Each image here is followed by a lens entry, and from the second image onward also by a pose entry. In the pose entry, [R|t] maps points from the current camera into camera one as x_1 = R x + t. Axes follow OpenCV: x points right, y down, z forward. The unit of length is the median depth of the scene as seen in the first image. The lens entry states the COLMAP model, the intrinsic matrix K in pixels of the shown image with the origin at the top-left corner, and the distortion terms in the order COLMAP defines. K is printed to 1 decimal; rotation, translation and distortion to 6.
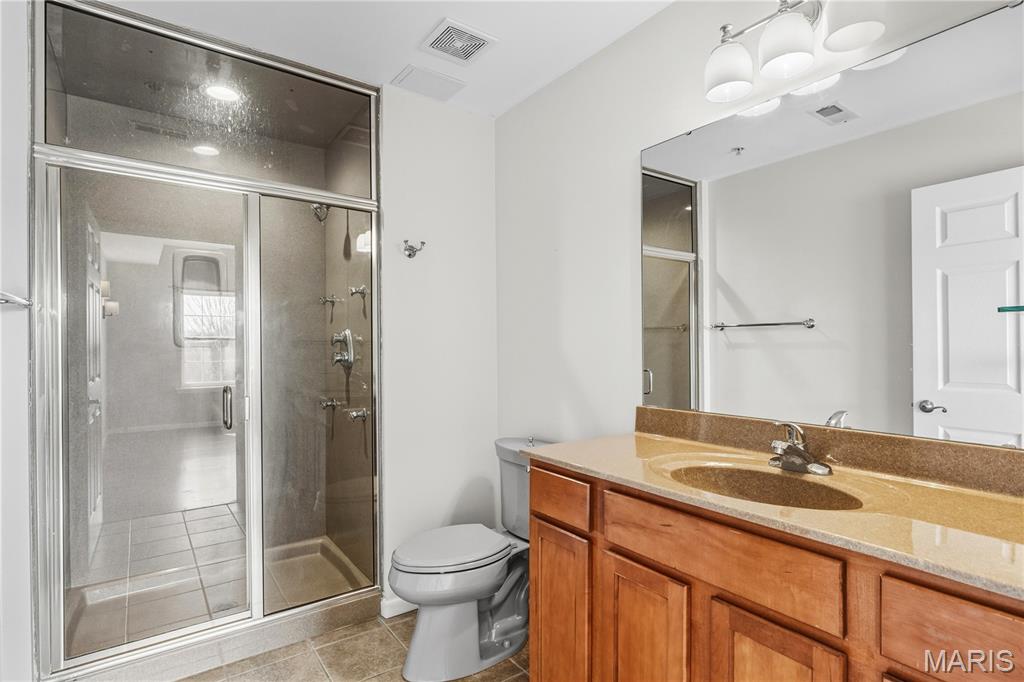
lens RADIAL K [[512.1, 0, 515.4], [0, 512.1, 346.0], [0, 0, 1]] dist [0.005179, 0.000995]
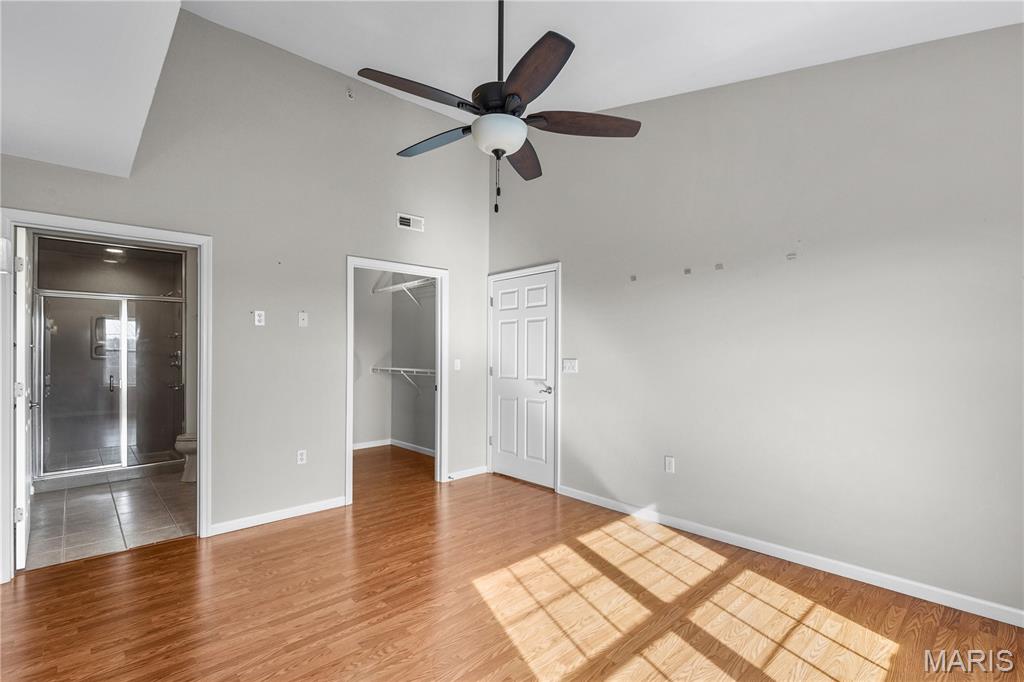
lens RADIAL K [[478.8, 0, 521.2], [0, 478.8, 345.3], [0, 0, 1]] dist [0.000992, -0.000240]
pose [[0.993060, -0.000266, 0.117609, 0.961038], [0.002852, 0.999758, -0.021818, -0.007709], [-0.117575, 0.022002, 0.992820, -1.309526]]
